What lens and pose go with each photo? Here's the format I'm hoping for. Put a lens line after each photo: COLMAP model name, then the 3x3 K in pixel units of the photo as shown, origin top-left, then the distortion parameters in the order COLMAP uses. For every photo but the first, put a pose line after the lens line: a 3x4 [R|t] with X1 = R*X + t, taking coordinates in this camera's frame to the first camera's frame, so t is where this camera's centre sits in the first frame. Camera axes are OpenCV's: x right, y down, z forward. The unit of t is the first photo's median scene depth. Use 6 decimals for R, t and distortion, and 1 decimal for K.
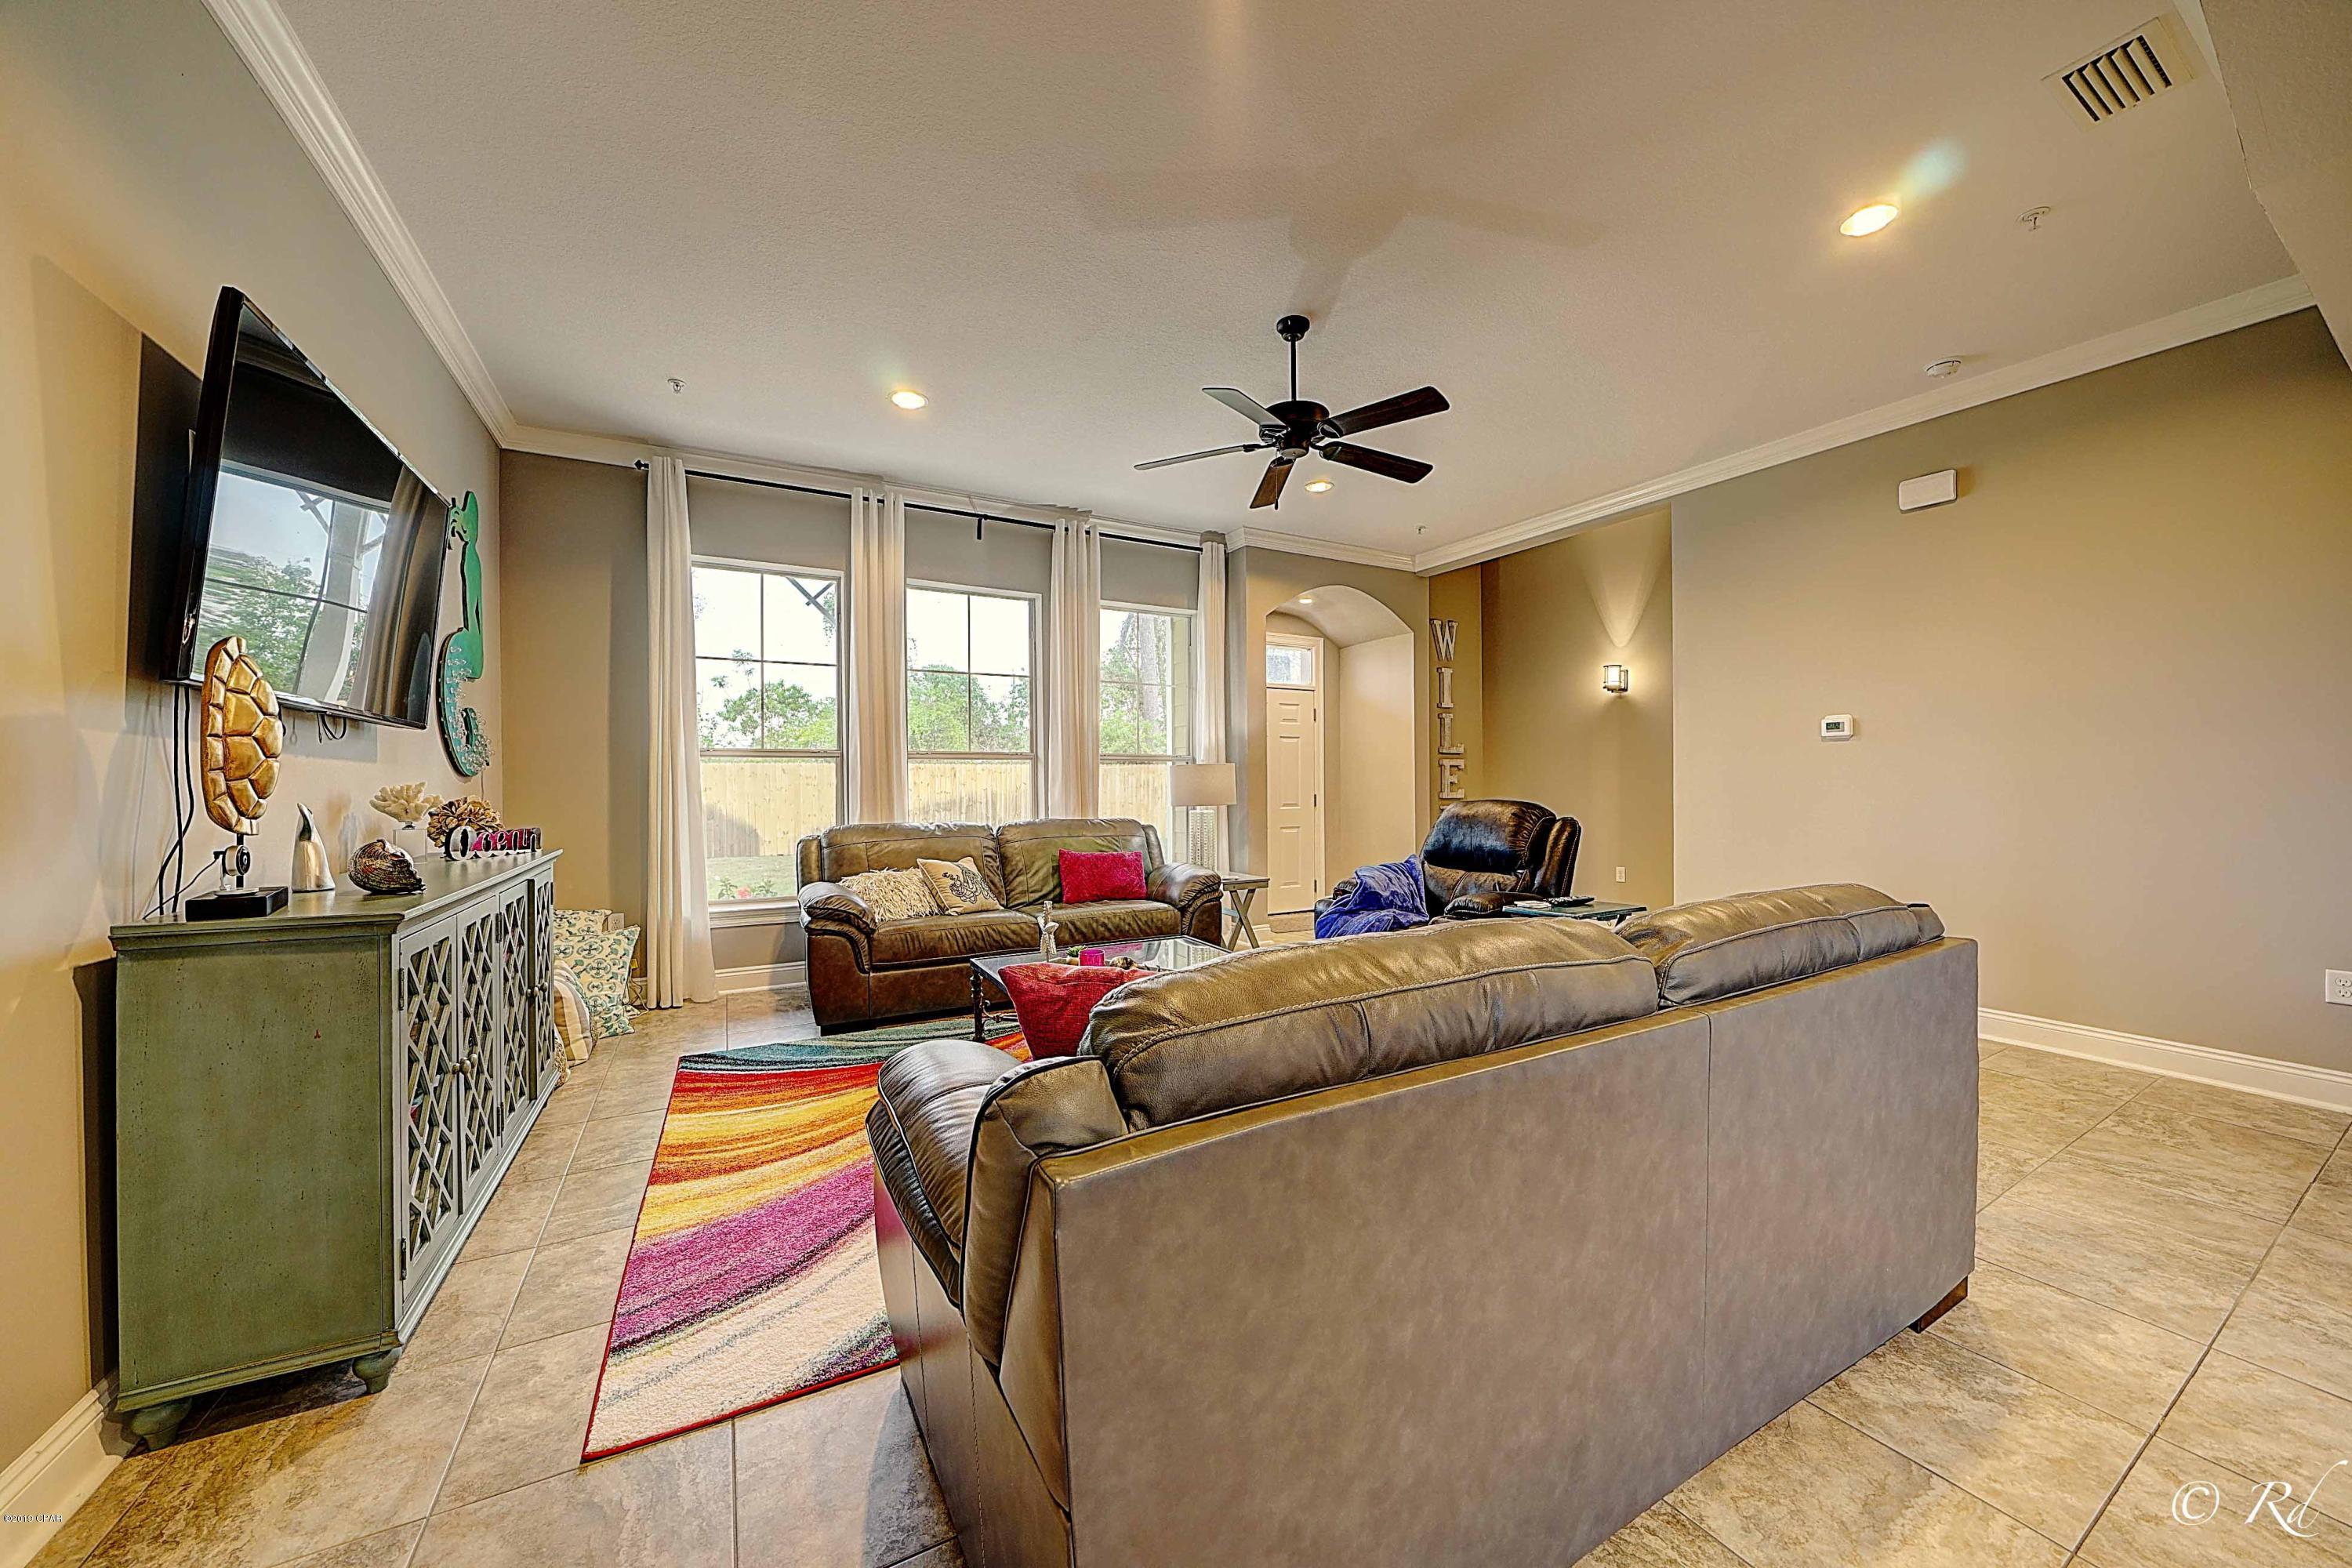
lens RADIAL K [[816.8, 0, 1177.5], [0, 816.8, 787.1], [0, 0, 1]] dist [-0.020649, 0.001350]
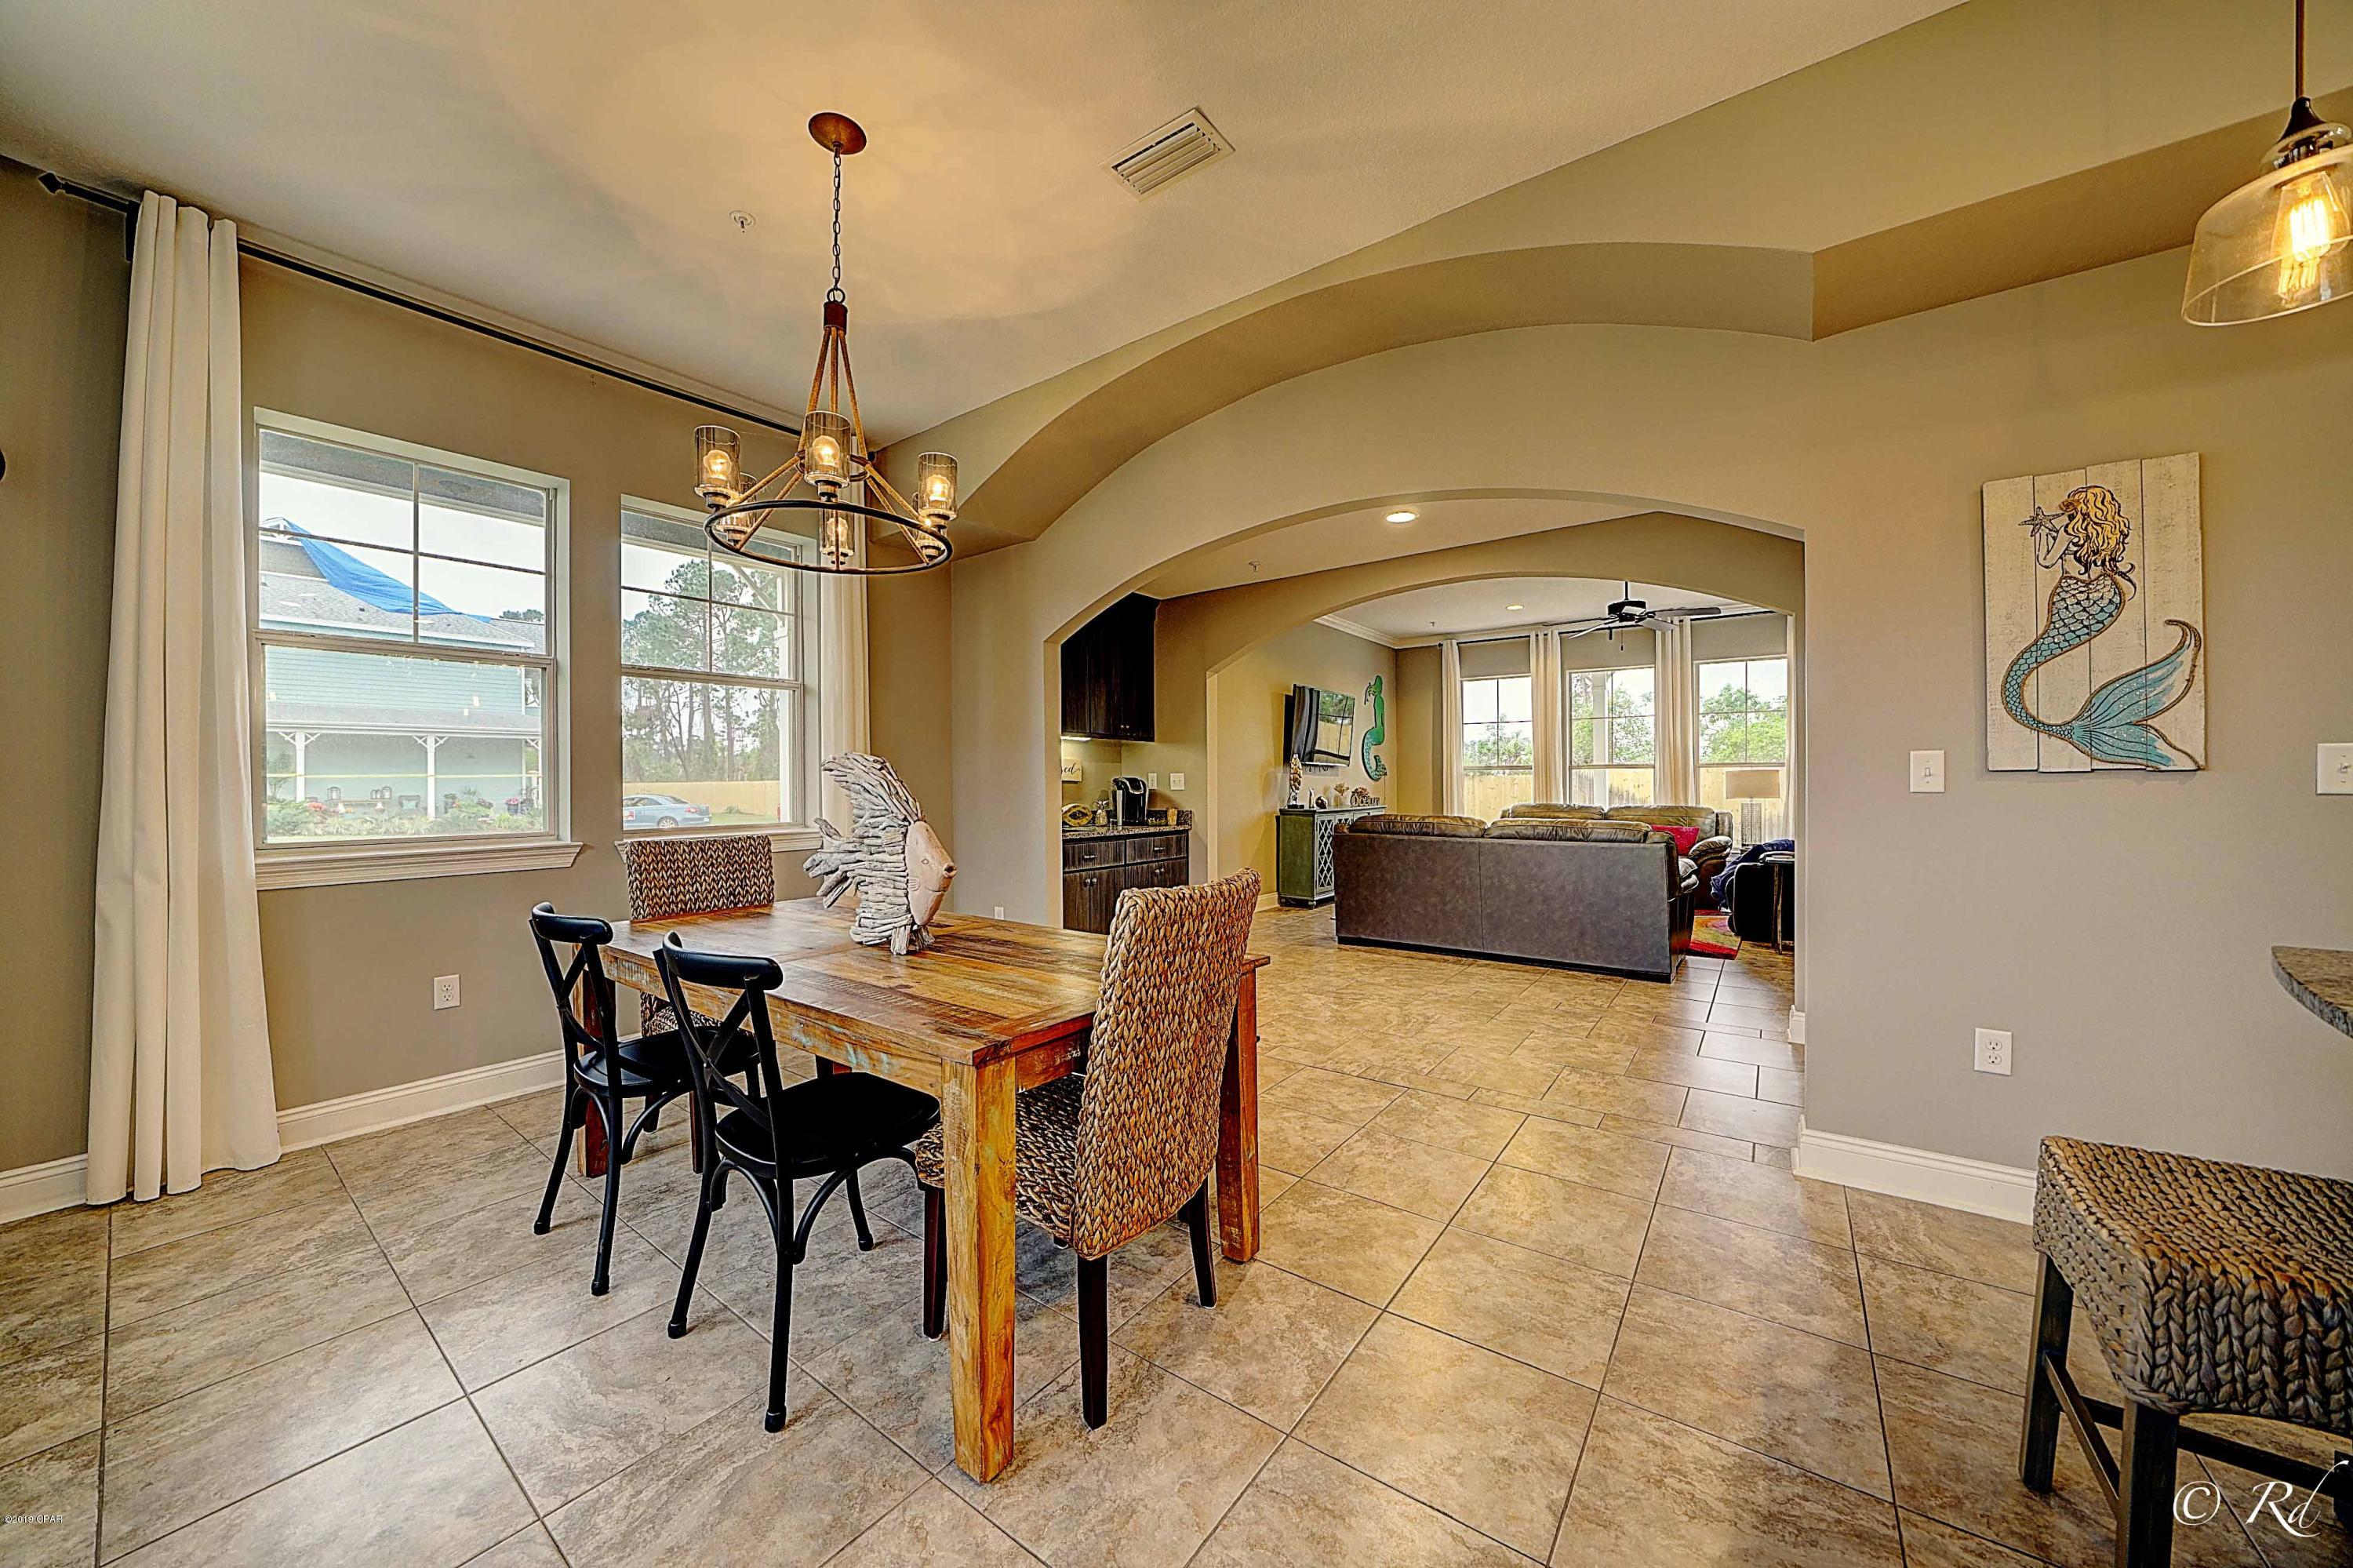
lens RADIAL K [[817.1, 0, 1171.2], [0, 817.1, 788.4], [0, 0, 1]] dist [-0.020649, 0.001350]
pose [[0.406003, 0.012290, -0.913789, 1.020193], [-0.003535, 0.999923, 0.011878, -0.010157], [0.913865, -0.001592, 0.406015, -0.577830]]
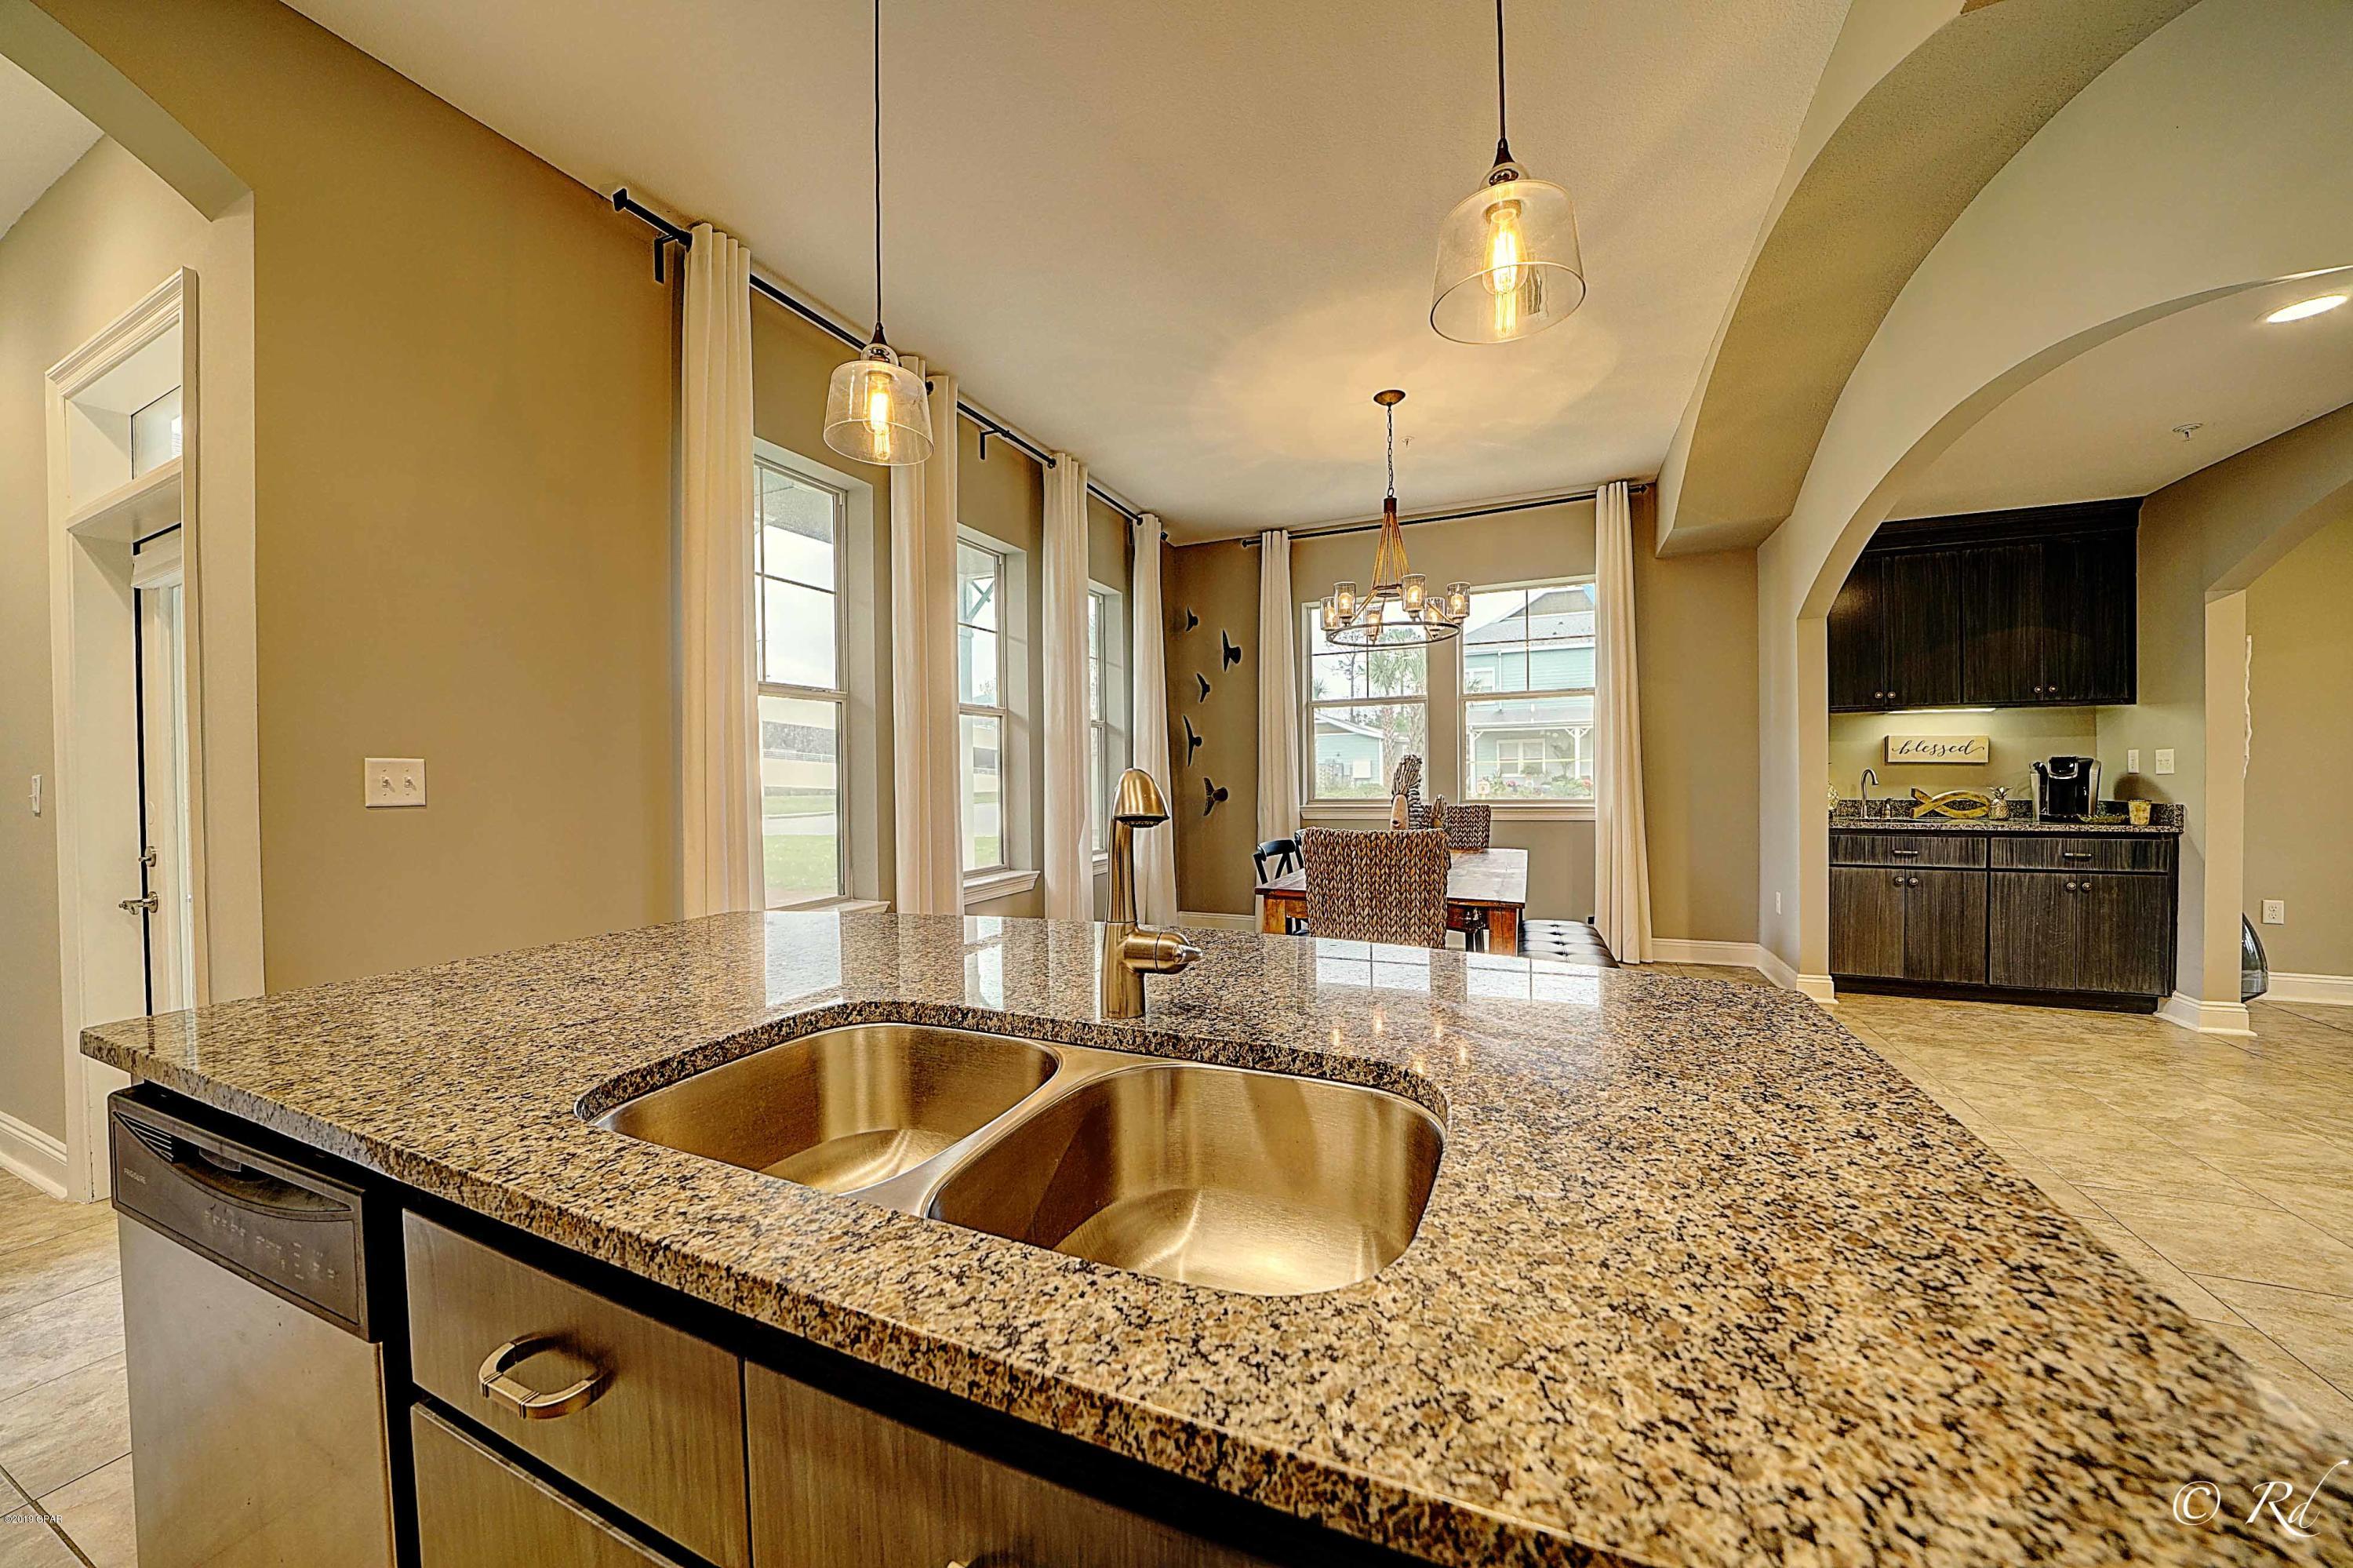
lens RADIAL K [[817.1, 0, 1178.6], [0, 817.1, 779.2], [0, 0, 1]] dist [-0.020649, 0.001350]
pose [[-0.794180, 0.020907, -0.607323, 1.181828], [0.013560, 0.999769, 0.016684, -0.014554], [0.607532, 0.005015, -0.794280, -0.052101]]
